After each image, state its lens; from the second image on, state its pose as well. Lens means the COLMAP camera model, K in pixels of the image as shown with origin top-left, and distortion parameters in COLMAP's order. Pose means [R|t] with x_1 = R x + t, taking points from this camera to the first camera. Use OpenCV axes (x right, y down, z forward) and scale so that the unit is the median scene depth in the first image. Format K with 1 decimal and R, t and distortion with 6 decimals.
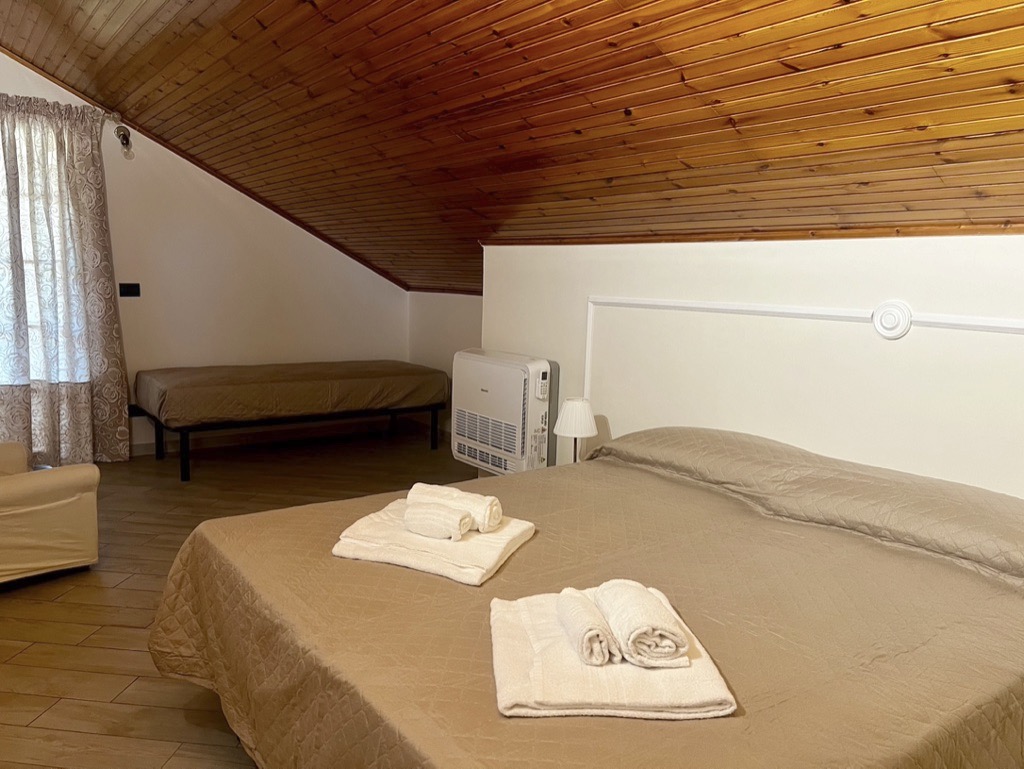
lens RADIAL K [[769.7, 0, 512.7], [0, 769.7, 388.6], [0, 0, 1]] dist [0.041971, -0.055627]
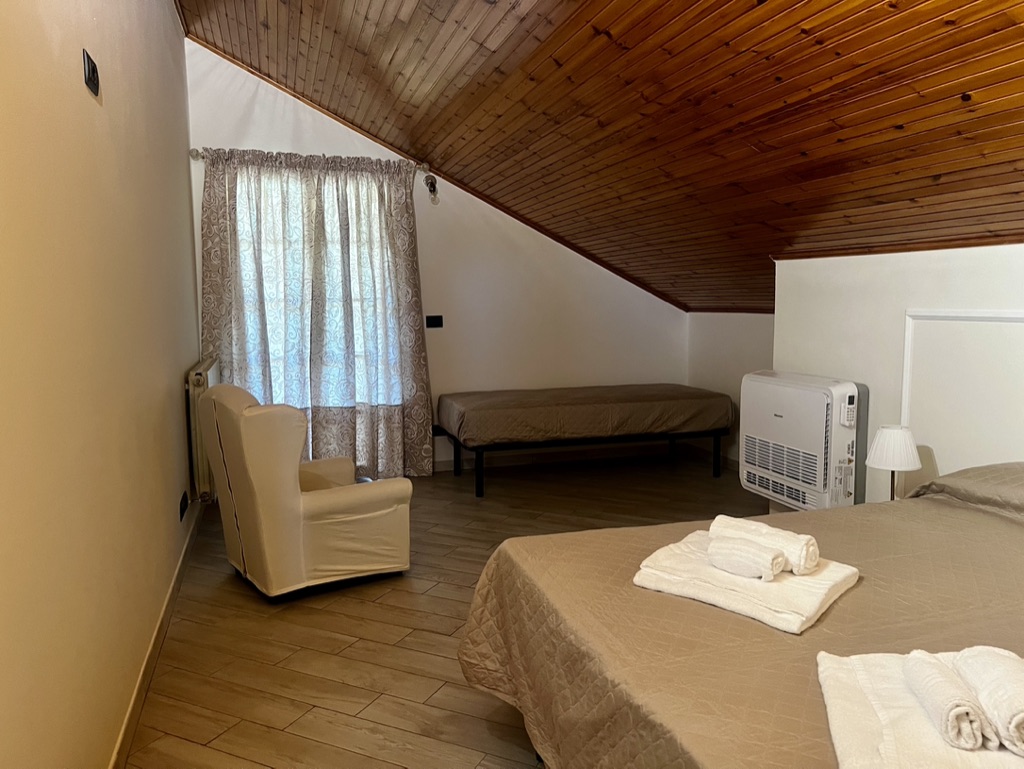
lens RADIAL K [[774.4, 0, 512.0], [0, 774.4, 384.5], [0, 0, 1]] dist [0.057488, -0.089975]
pose [[0.938185, -0.004496, -0.346105, -0.017790], [-0.007856, 0.999381, -0.034280, -0.000846], [0.346045, 0.034880, 0.937569, 0.009203]]
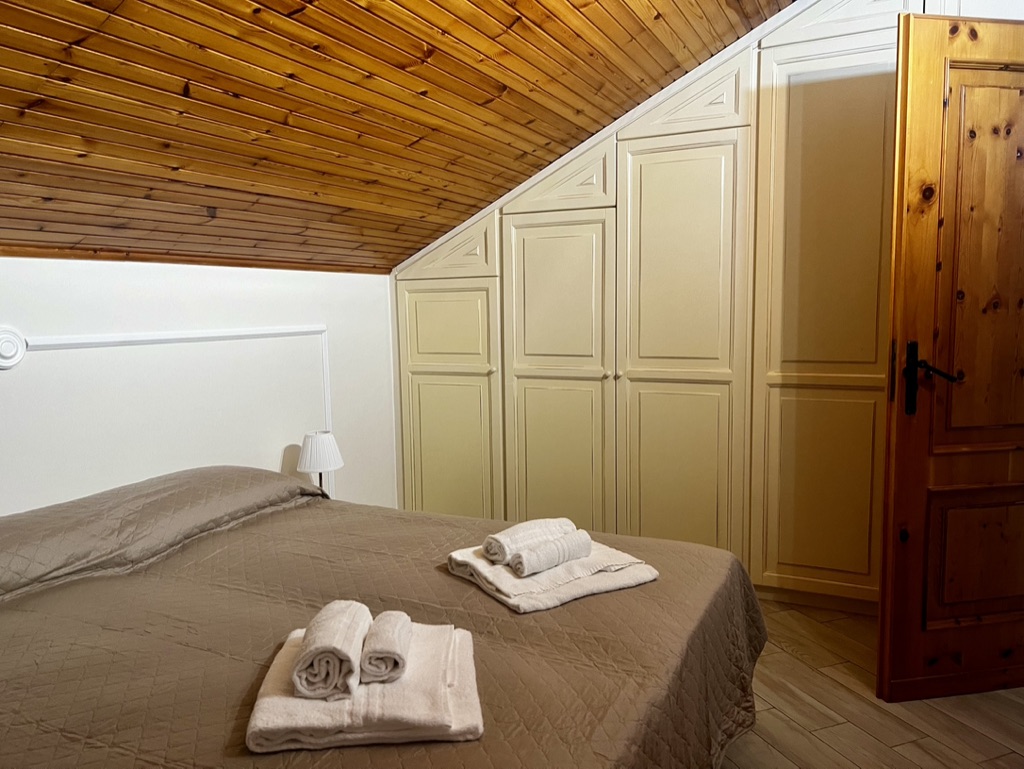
lens RADIAL K [[769.7, 0, 512.7], [0, 769.7, 388.6], [0, 0, 1]] dist [0.041971, -0.055627]
pose [[-0.456827, -0.121681, 0.881194, -0.441879], [0.132898, 0.970147, 0.202861, -0.112109], [-0.879572, 0.209781, -0.427018, 0.668061]]
